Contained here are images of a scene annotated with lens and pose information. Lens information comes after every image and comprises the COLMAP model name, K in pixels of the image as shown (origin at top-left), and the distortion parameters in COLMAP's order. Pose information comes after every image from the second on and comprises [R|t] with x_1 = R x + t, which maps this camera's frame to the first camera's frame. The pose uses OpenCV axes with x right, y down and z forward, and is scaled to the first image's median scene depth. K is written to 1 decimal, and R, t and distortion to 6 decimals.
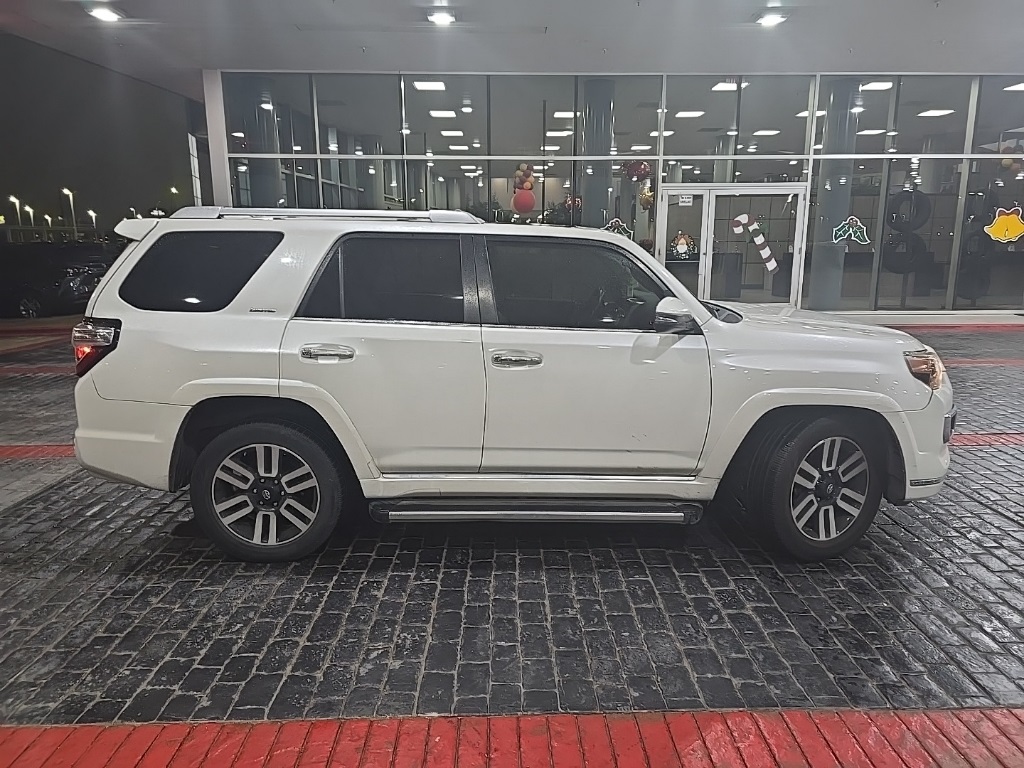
lens RADIAL K [[683.2, 0, 512.0], [0, 683.2, 384.0], [0, 0, 1]] dist [0.073792, -0.079293]
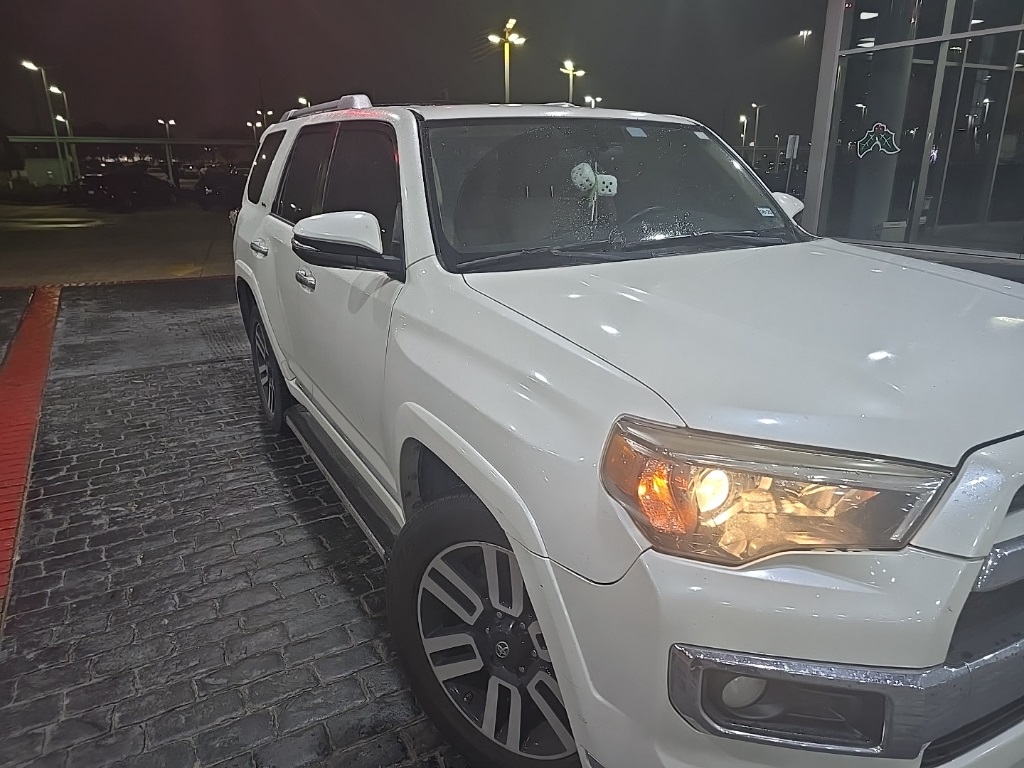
lens RADIAL K [[683.2, 0, 512.0], [0, 683.2, 384.0], [0, 0, 1]] dist [0.073792, -0.079293]
pose [[0.490254, 0.258348, -0.832411, 0.952420], [-0.171963, 0.964958, 0.198206, -0.129032], [0.854447, 0.045973, 0.517500, 0.916008]]
